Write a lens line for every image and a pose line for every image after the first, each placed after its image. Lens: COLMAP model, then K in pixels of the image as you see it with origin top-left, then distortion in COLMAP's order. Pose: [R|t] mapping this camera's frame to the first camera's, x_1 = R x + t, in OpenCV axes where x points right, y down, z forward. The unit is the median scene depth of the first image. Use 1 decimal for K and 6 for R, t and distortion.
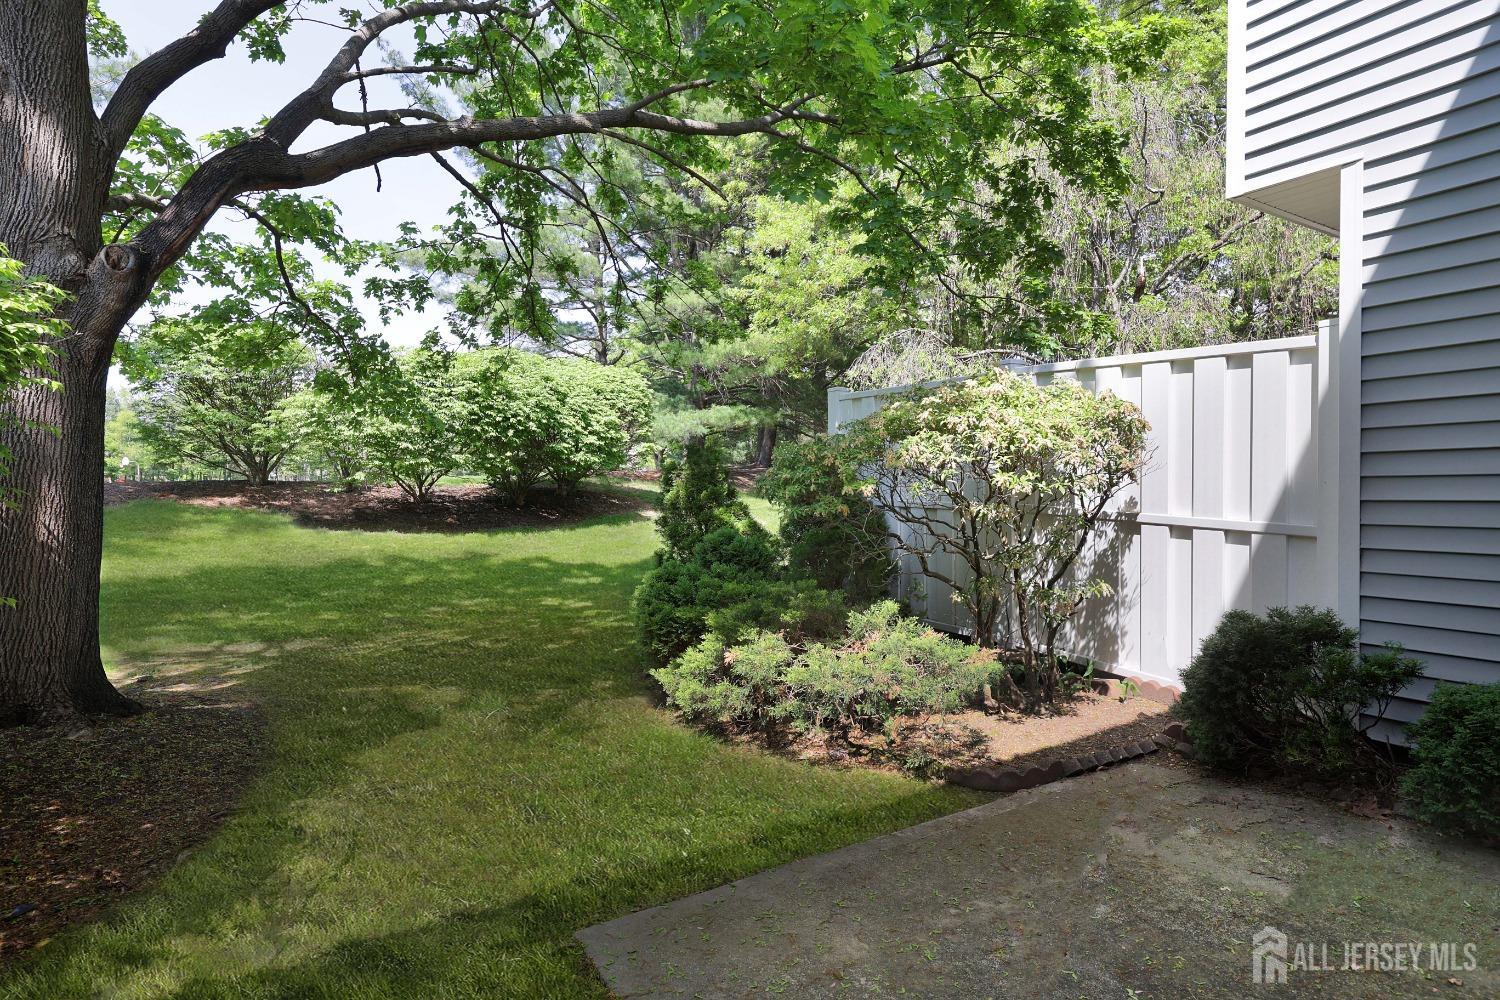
lens RADIAL K [[821.2, 0, 750.0], [0, 821.2, 500.0], [0, 0, 1]] dist [0.001666, 0.000122]
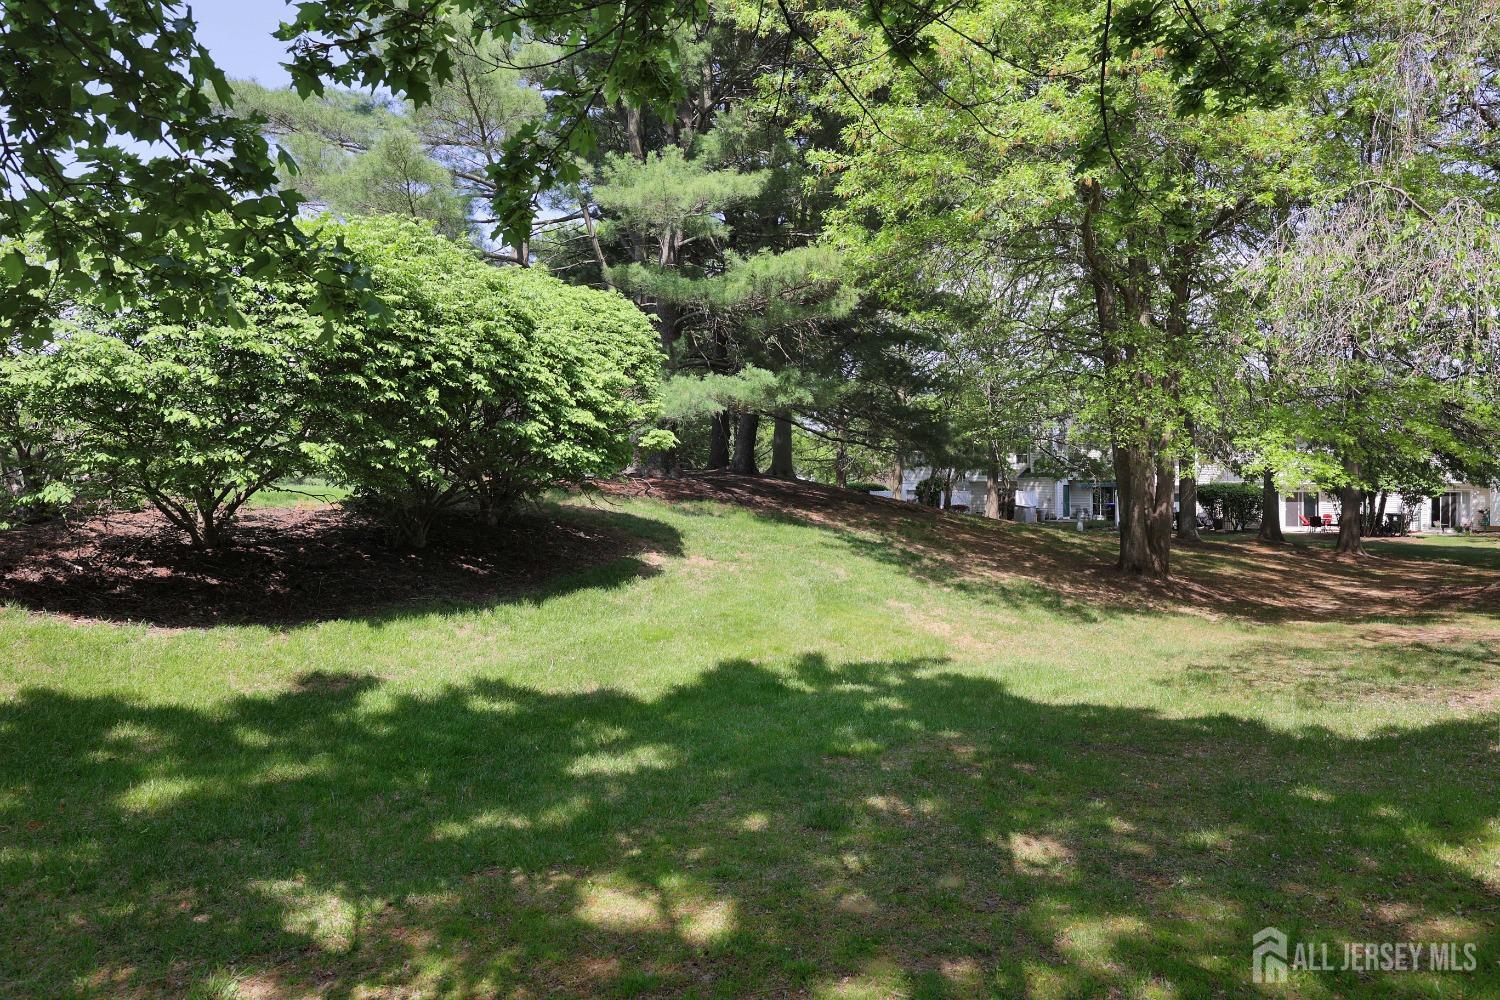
lens RADIAL K [[952.8, 0, 750.0], [0, 952.8, 500.0], [0, 0, 1]] dist [-0.000348, -0.046490]
pose [[0.986360, 0.010060, 0.164293, -0.194620], [-0.008993, 0.999933, -0.007233, -0.021899], [-0.164355, 0.005656, 0.986385, 0.440917]]
